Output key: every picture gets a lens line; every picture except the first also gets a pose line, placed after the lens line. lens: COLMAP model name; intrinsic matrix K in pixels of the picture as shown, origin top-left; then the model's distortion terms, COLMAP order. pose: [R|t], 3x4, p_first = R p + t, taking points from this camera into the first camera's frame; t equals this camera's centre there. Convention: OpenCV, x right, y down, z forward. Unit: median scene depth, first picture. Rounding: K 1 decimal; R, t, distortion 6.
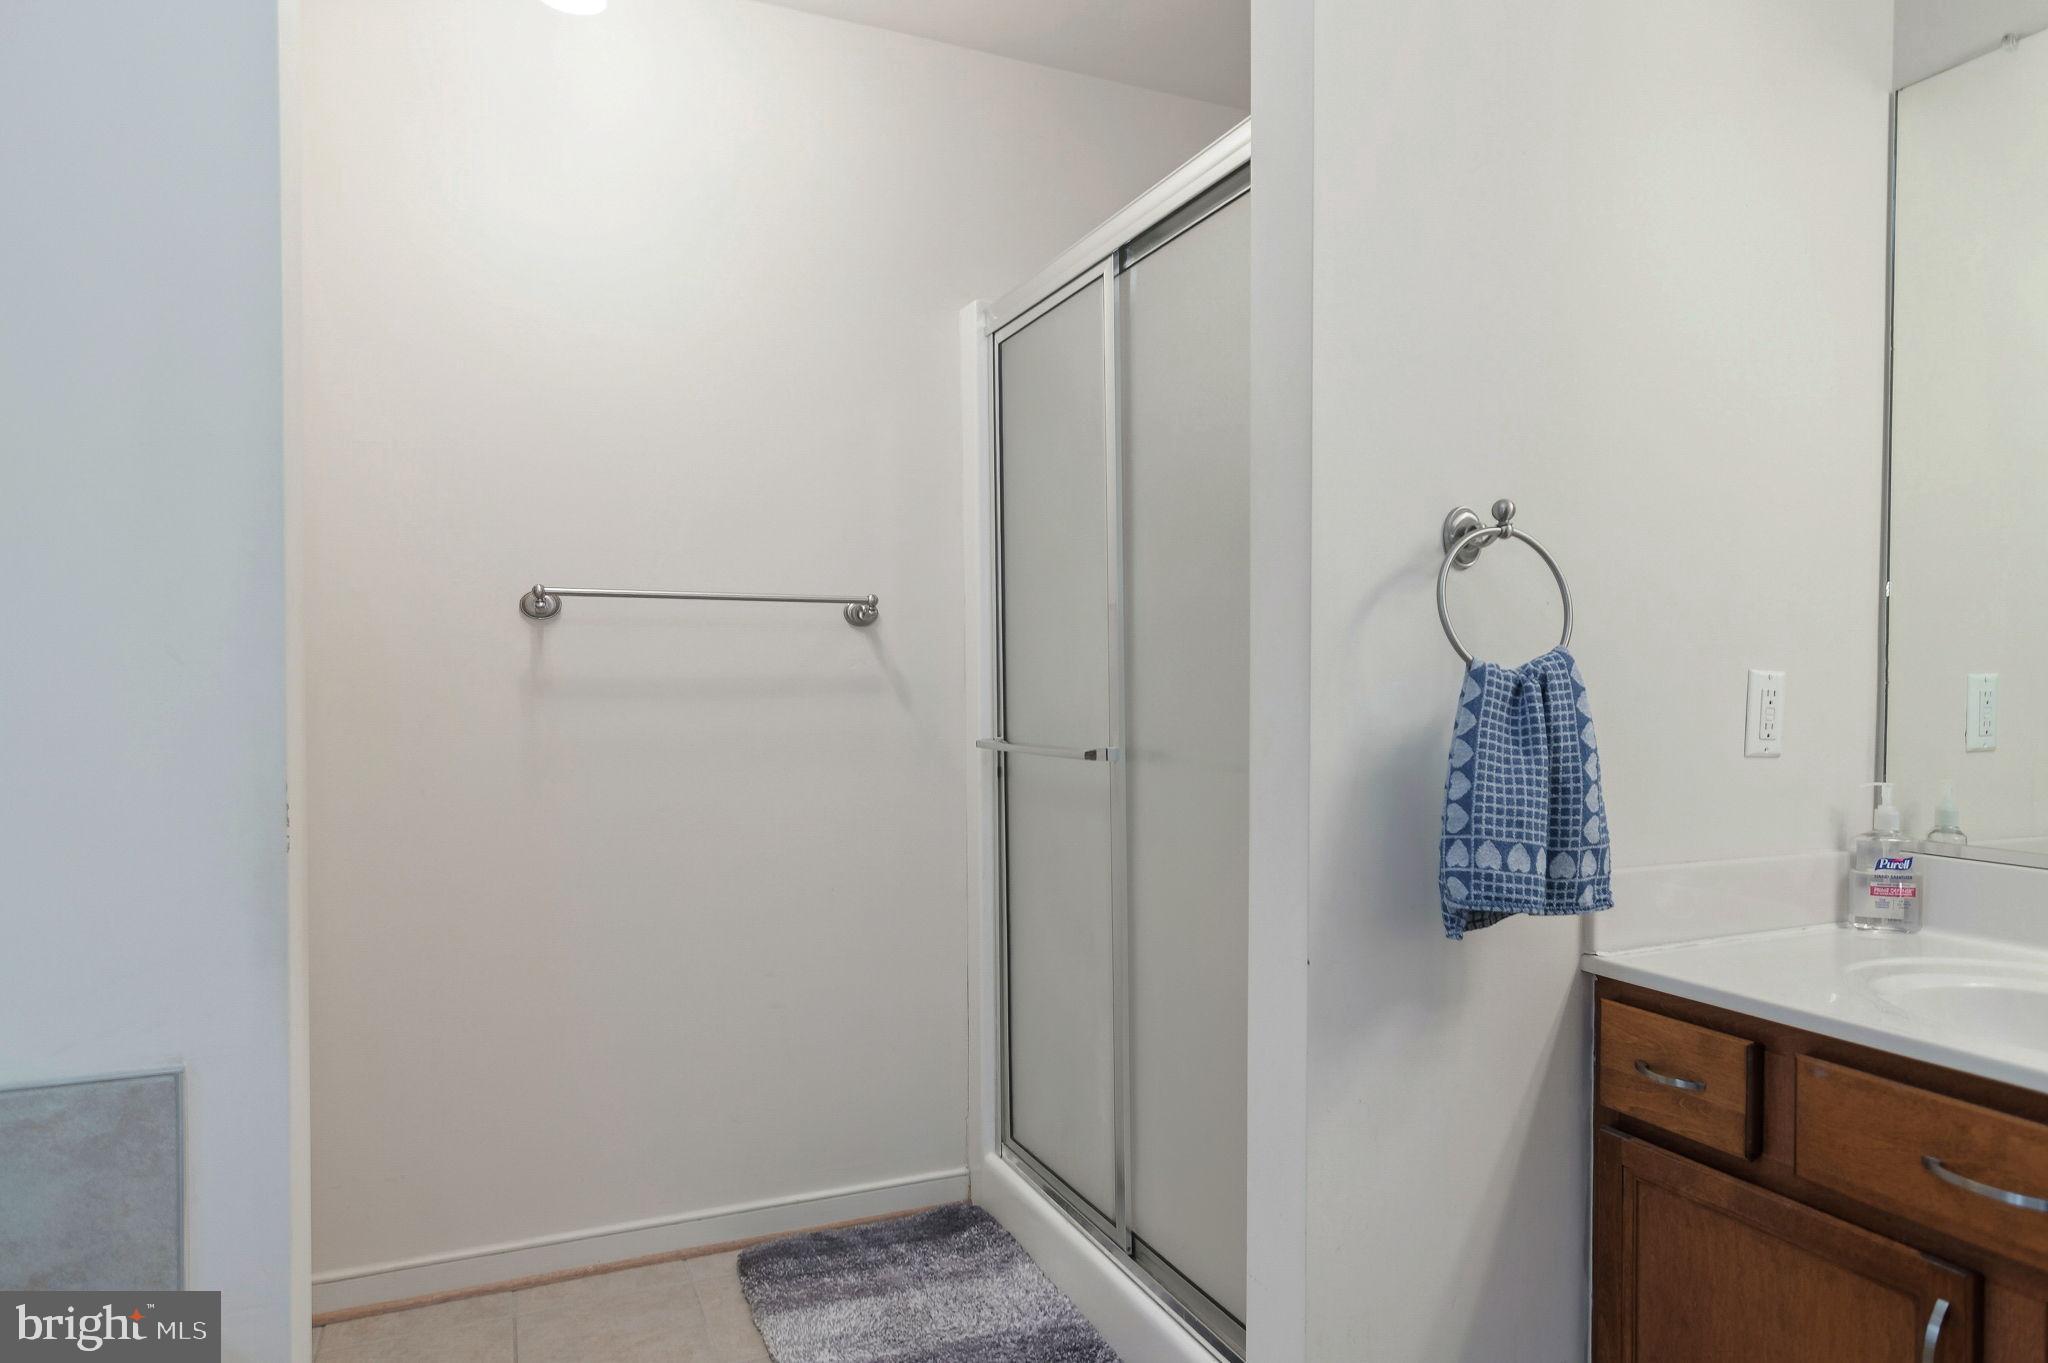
lens RADIAL K [[1229.0, 0, 1067.0], [0, 1229.0, 704.7], [0, 0, 1]] dist [-0.000191, -0.002236]
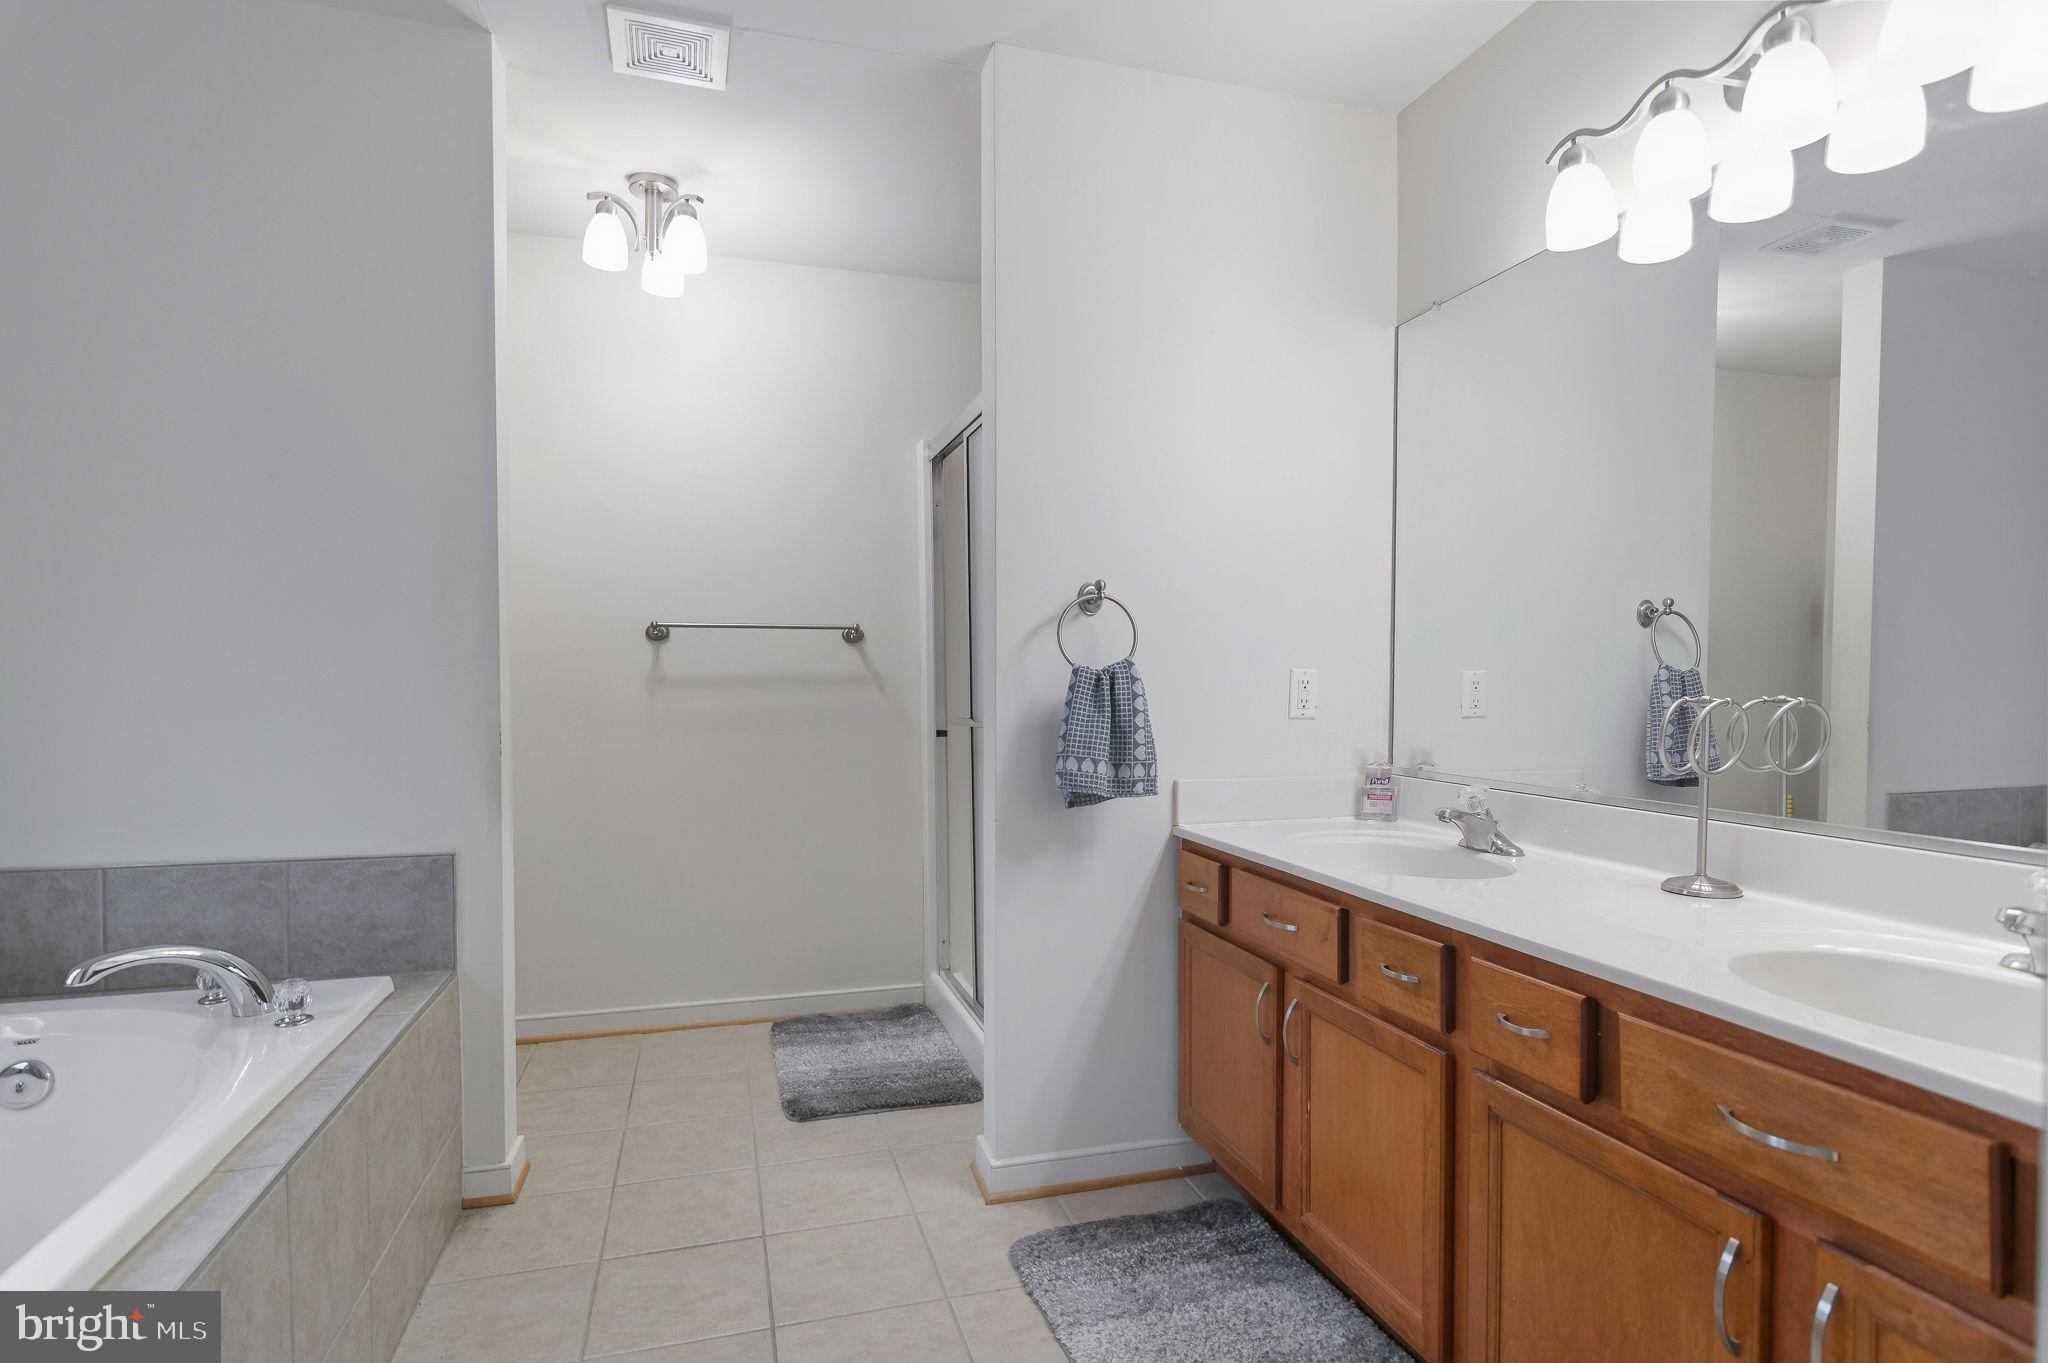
lens RADIAL K [[994.8, 0, 1023.3], [0, 994.8, 703.4], [0, 0, 1]] dist [0.006468, 0.001732]
pose [[0.993054, 0.000499, -0.117658, 0.324798], [0.000166, 0.999984, 0.005646, 0.011997], [0.117659, -0.005626, 0.993038, -0.424823]]
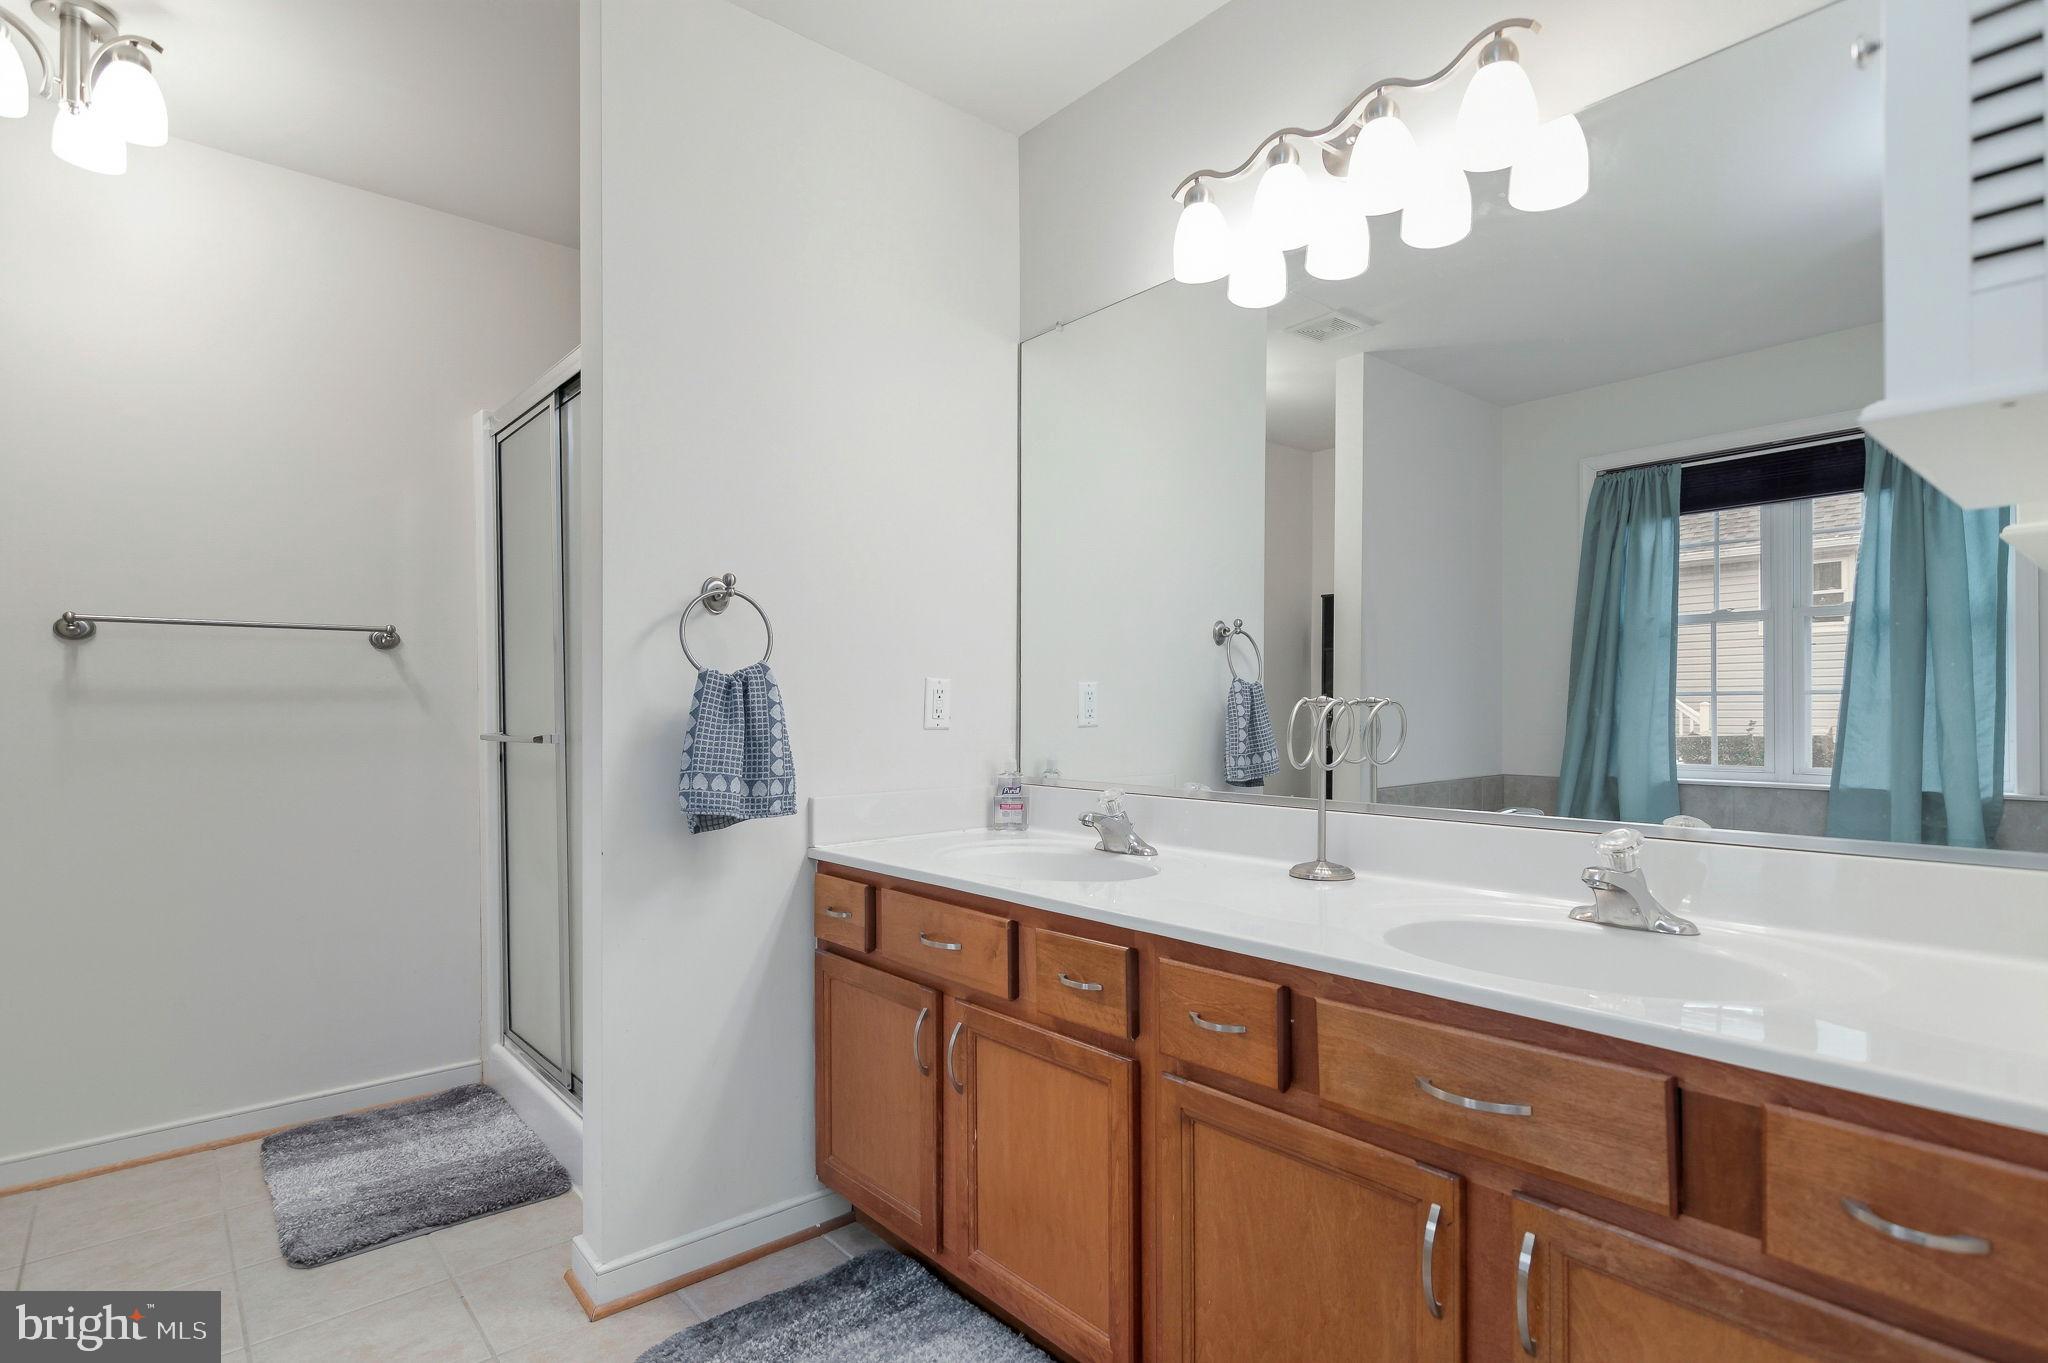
lens RADIAL K [[994.8, 0, 1002.7], [0, 994.8, 701.1], [0, 0, 1]] dist [0.006468, 0.001732]
pose [[0.959238, -0.003989, 0.282573, 0.254951], [0.009947, 0.999757, -0.019655, 0.029870], [-0.282426, 0.021664, 0.959045, -0.322496]]
